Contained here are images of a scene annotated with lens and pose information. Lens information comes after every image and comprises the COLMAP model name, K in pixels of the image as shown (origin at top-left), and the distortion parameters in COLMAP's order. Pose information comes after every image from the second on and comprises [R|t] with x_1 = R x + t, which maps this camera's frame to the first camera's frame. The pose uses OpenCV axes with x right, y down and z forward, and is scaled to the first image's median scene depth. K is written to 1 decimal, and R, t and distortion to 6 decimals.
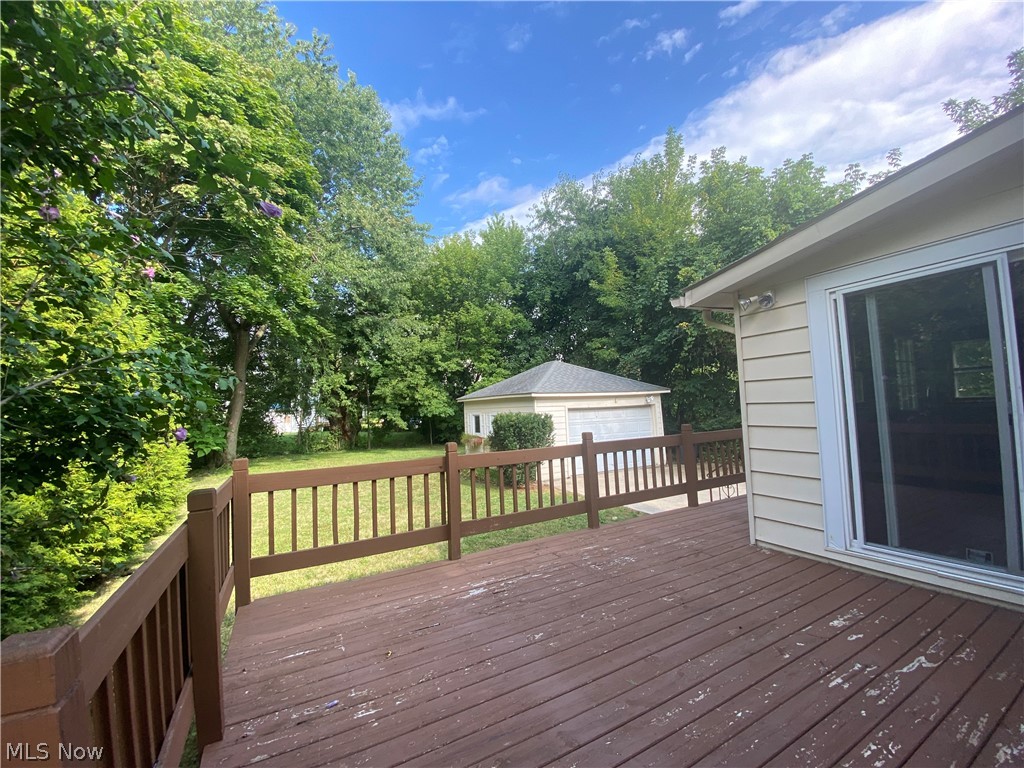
lens RADIAL K [[410.7, 0, 511.8], [0, 410.7, 388.6], [0, 0, 1]] dist [-0.003244, -0.000176]
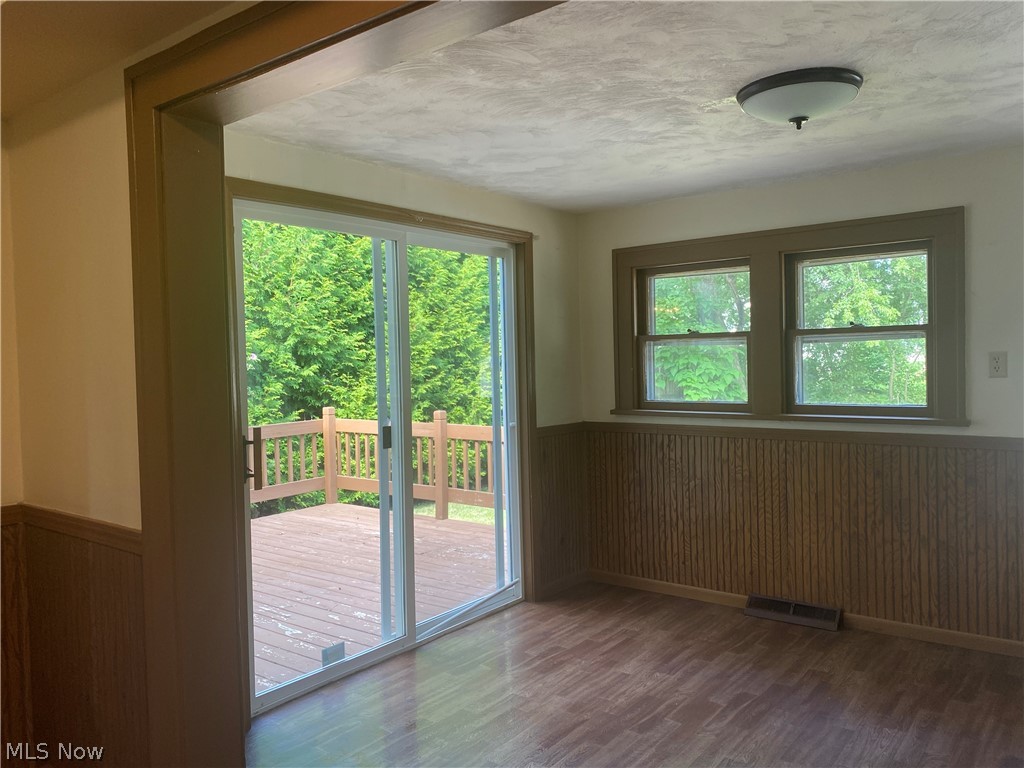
lens RADIAL K [[783.8, 0, 511.7], [0, 783.8, 383.8], [0, 0, 1]] dist [0.034960, -0.017247]
pose [[0.394907, 0.058057, -0.916885, 2.675945], [0.045057, 0.995577, 0.082446, -0.116297], [0.917616, -0.073870, 0.390544, 0.648566]]
